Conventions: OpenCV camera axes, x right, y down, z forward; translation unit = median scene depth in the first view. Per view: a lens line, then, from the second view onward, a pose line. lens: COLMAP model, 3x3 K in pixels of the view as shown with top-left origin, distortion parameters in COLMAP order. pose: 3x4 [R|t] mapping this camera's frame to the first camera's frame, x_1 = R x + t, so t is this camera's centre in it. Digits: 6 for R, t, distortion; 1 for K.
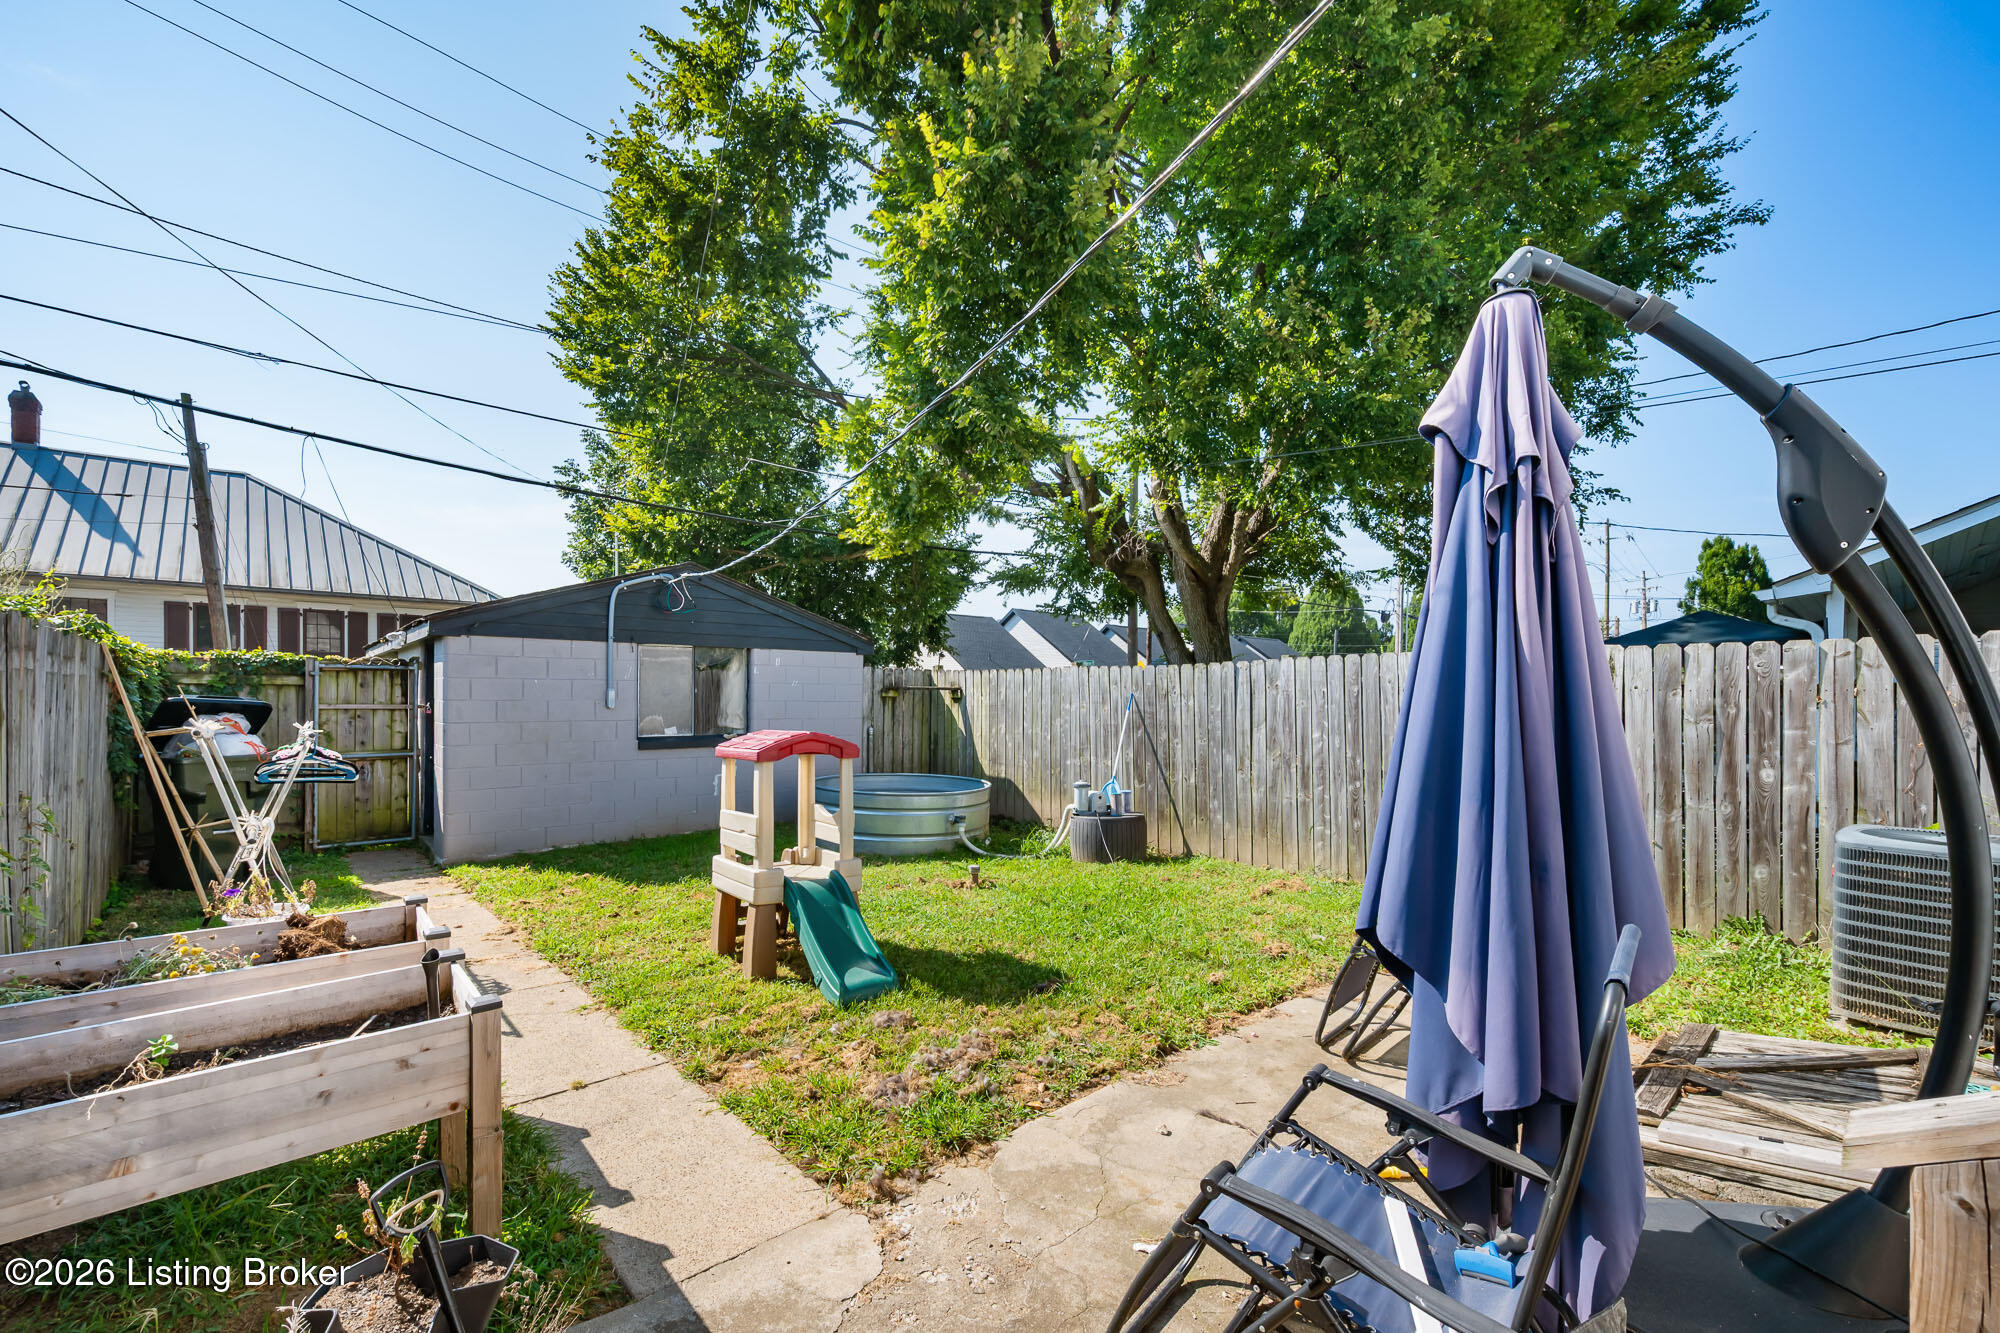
lens RADIAL K [[818.4, 0, 1002.4], [0, 818.4, 681.3], [0, 0, 1]] dist [-0.001923, 0.000062]
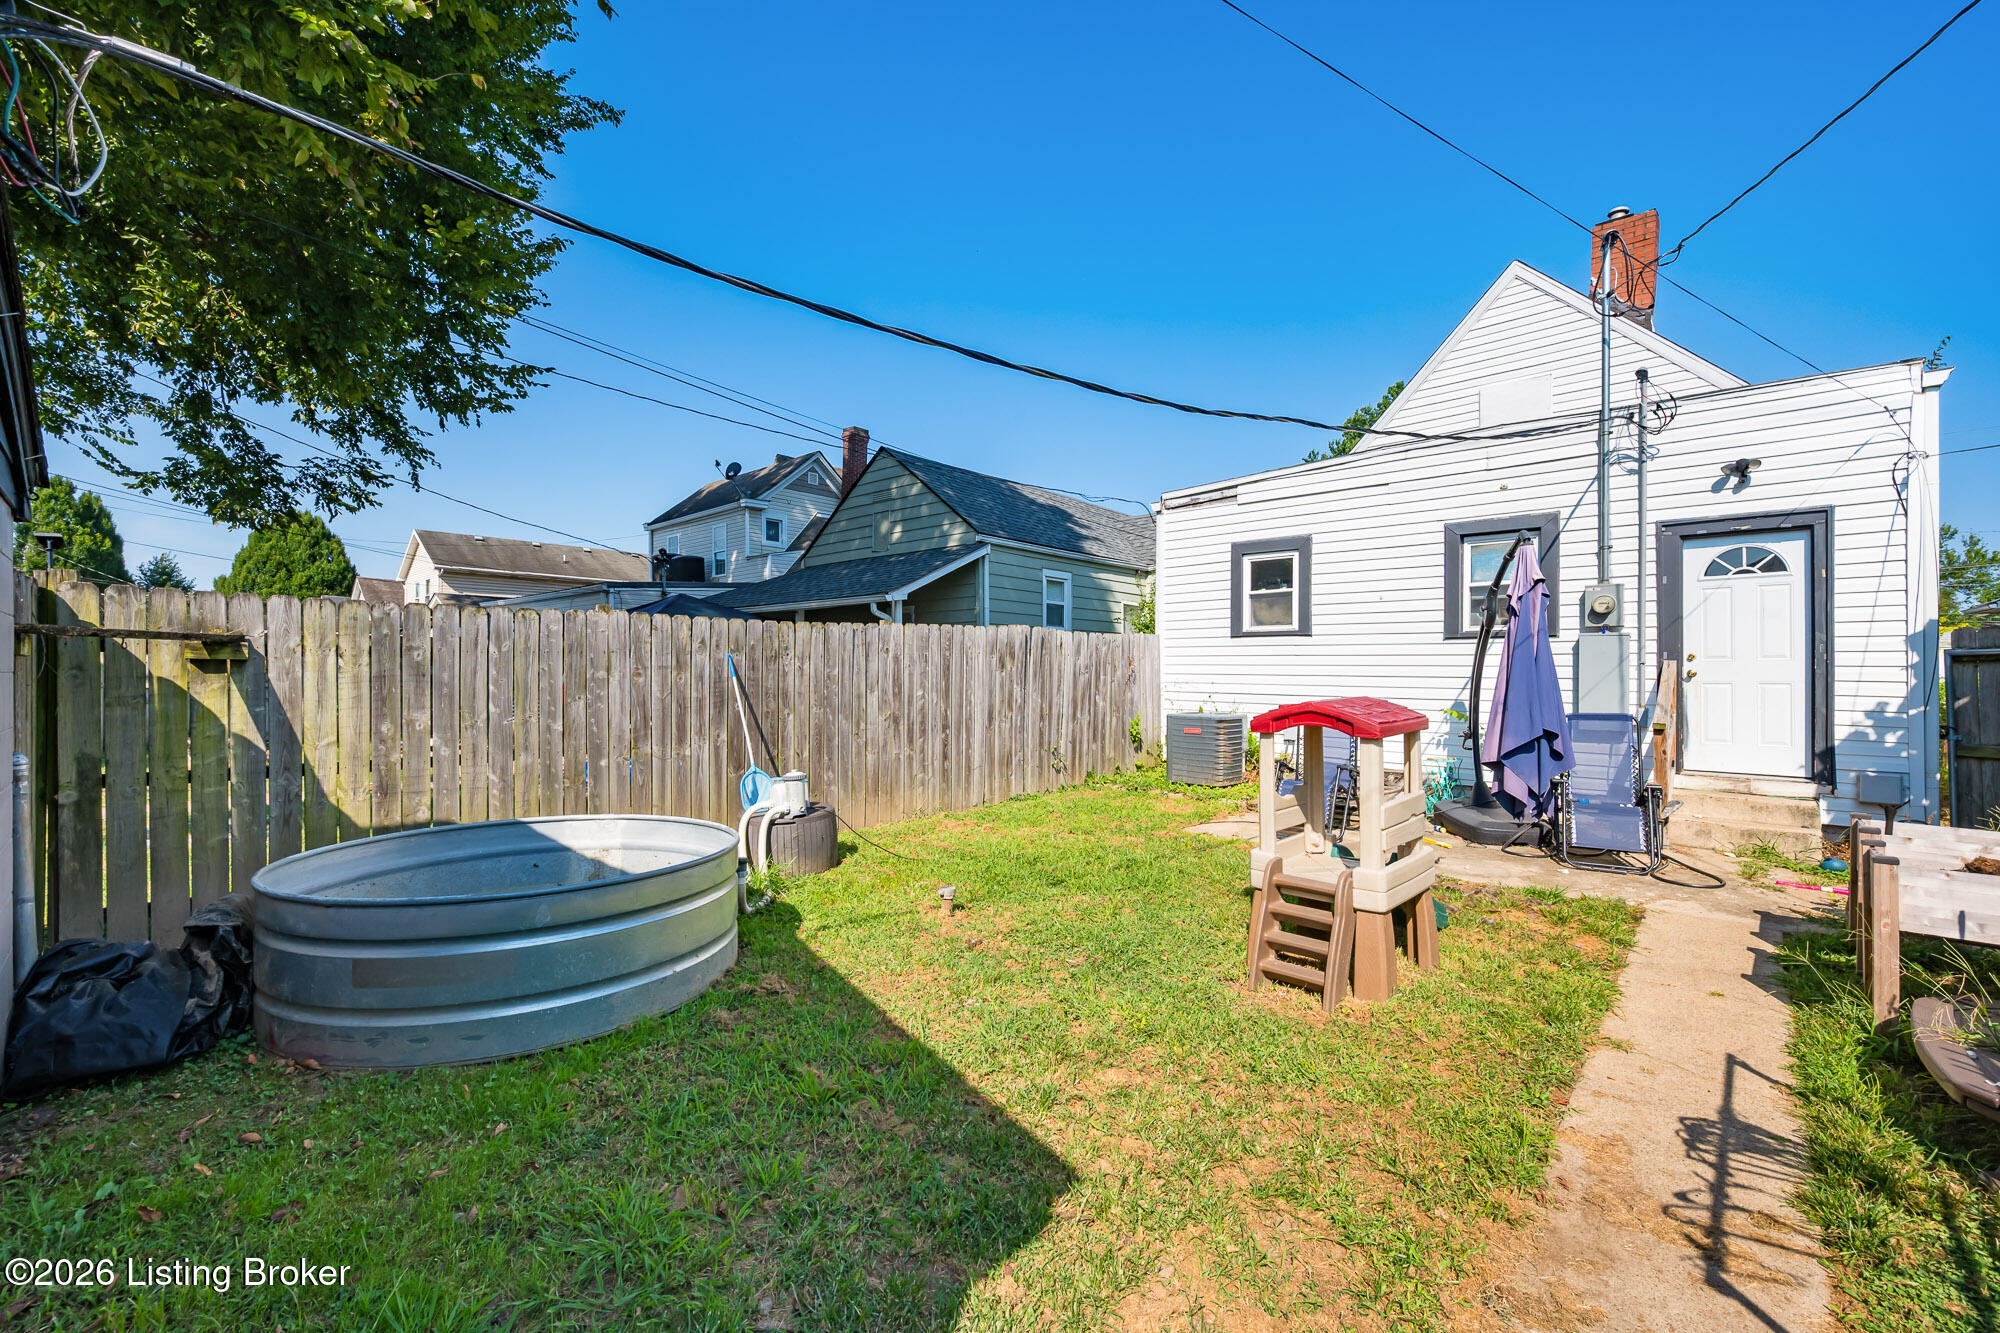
lens RADIAL K [[818.4, 0, 1000.3], [0, 818.4, 665.8], [0, 0, 1]] dist [-0.001923, 0.000062]
pose [[-0.046268, -0.004523, 0.998919, -0.648049], [-0.018987, 0.999813, 0.003647, 0.018375], [-0.998749, -0.018798, -0.046345, 0.821748]]
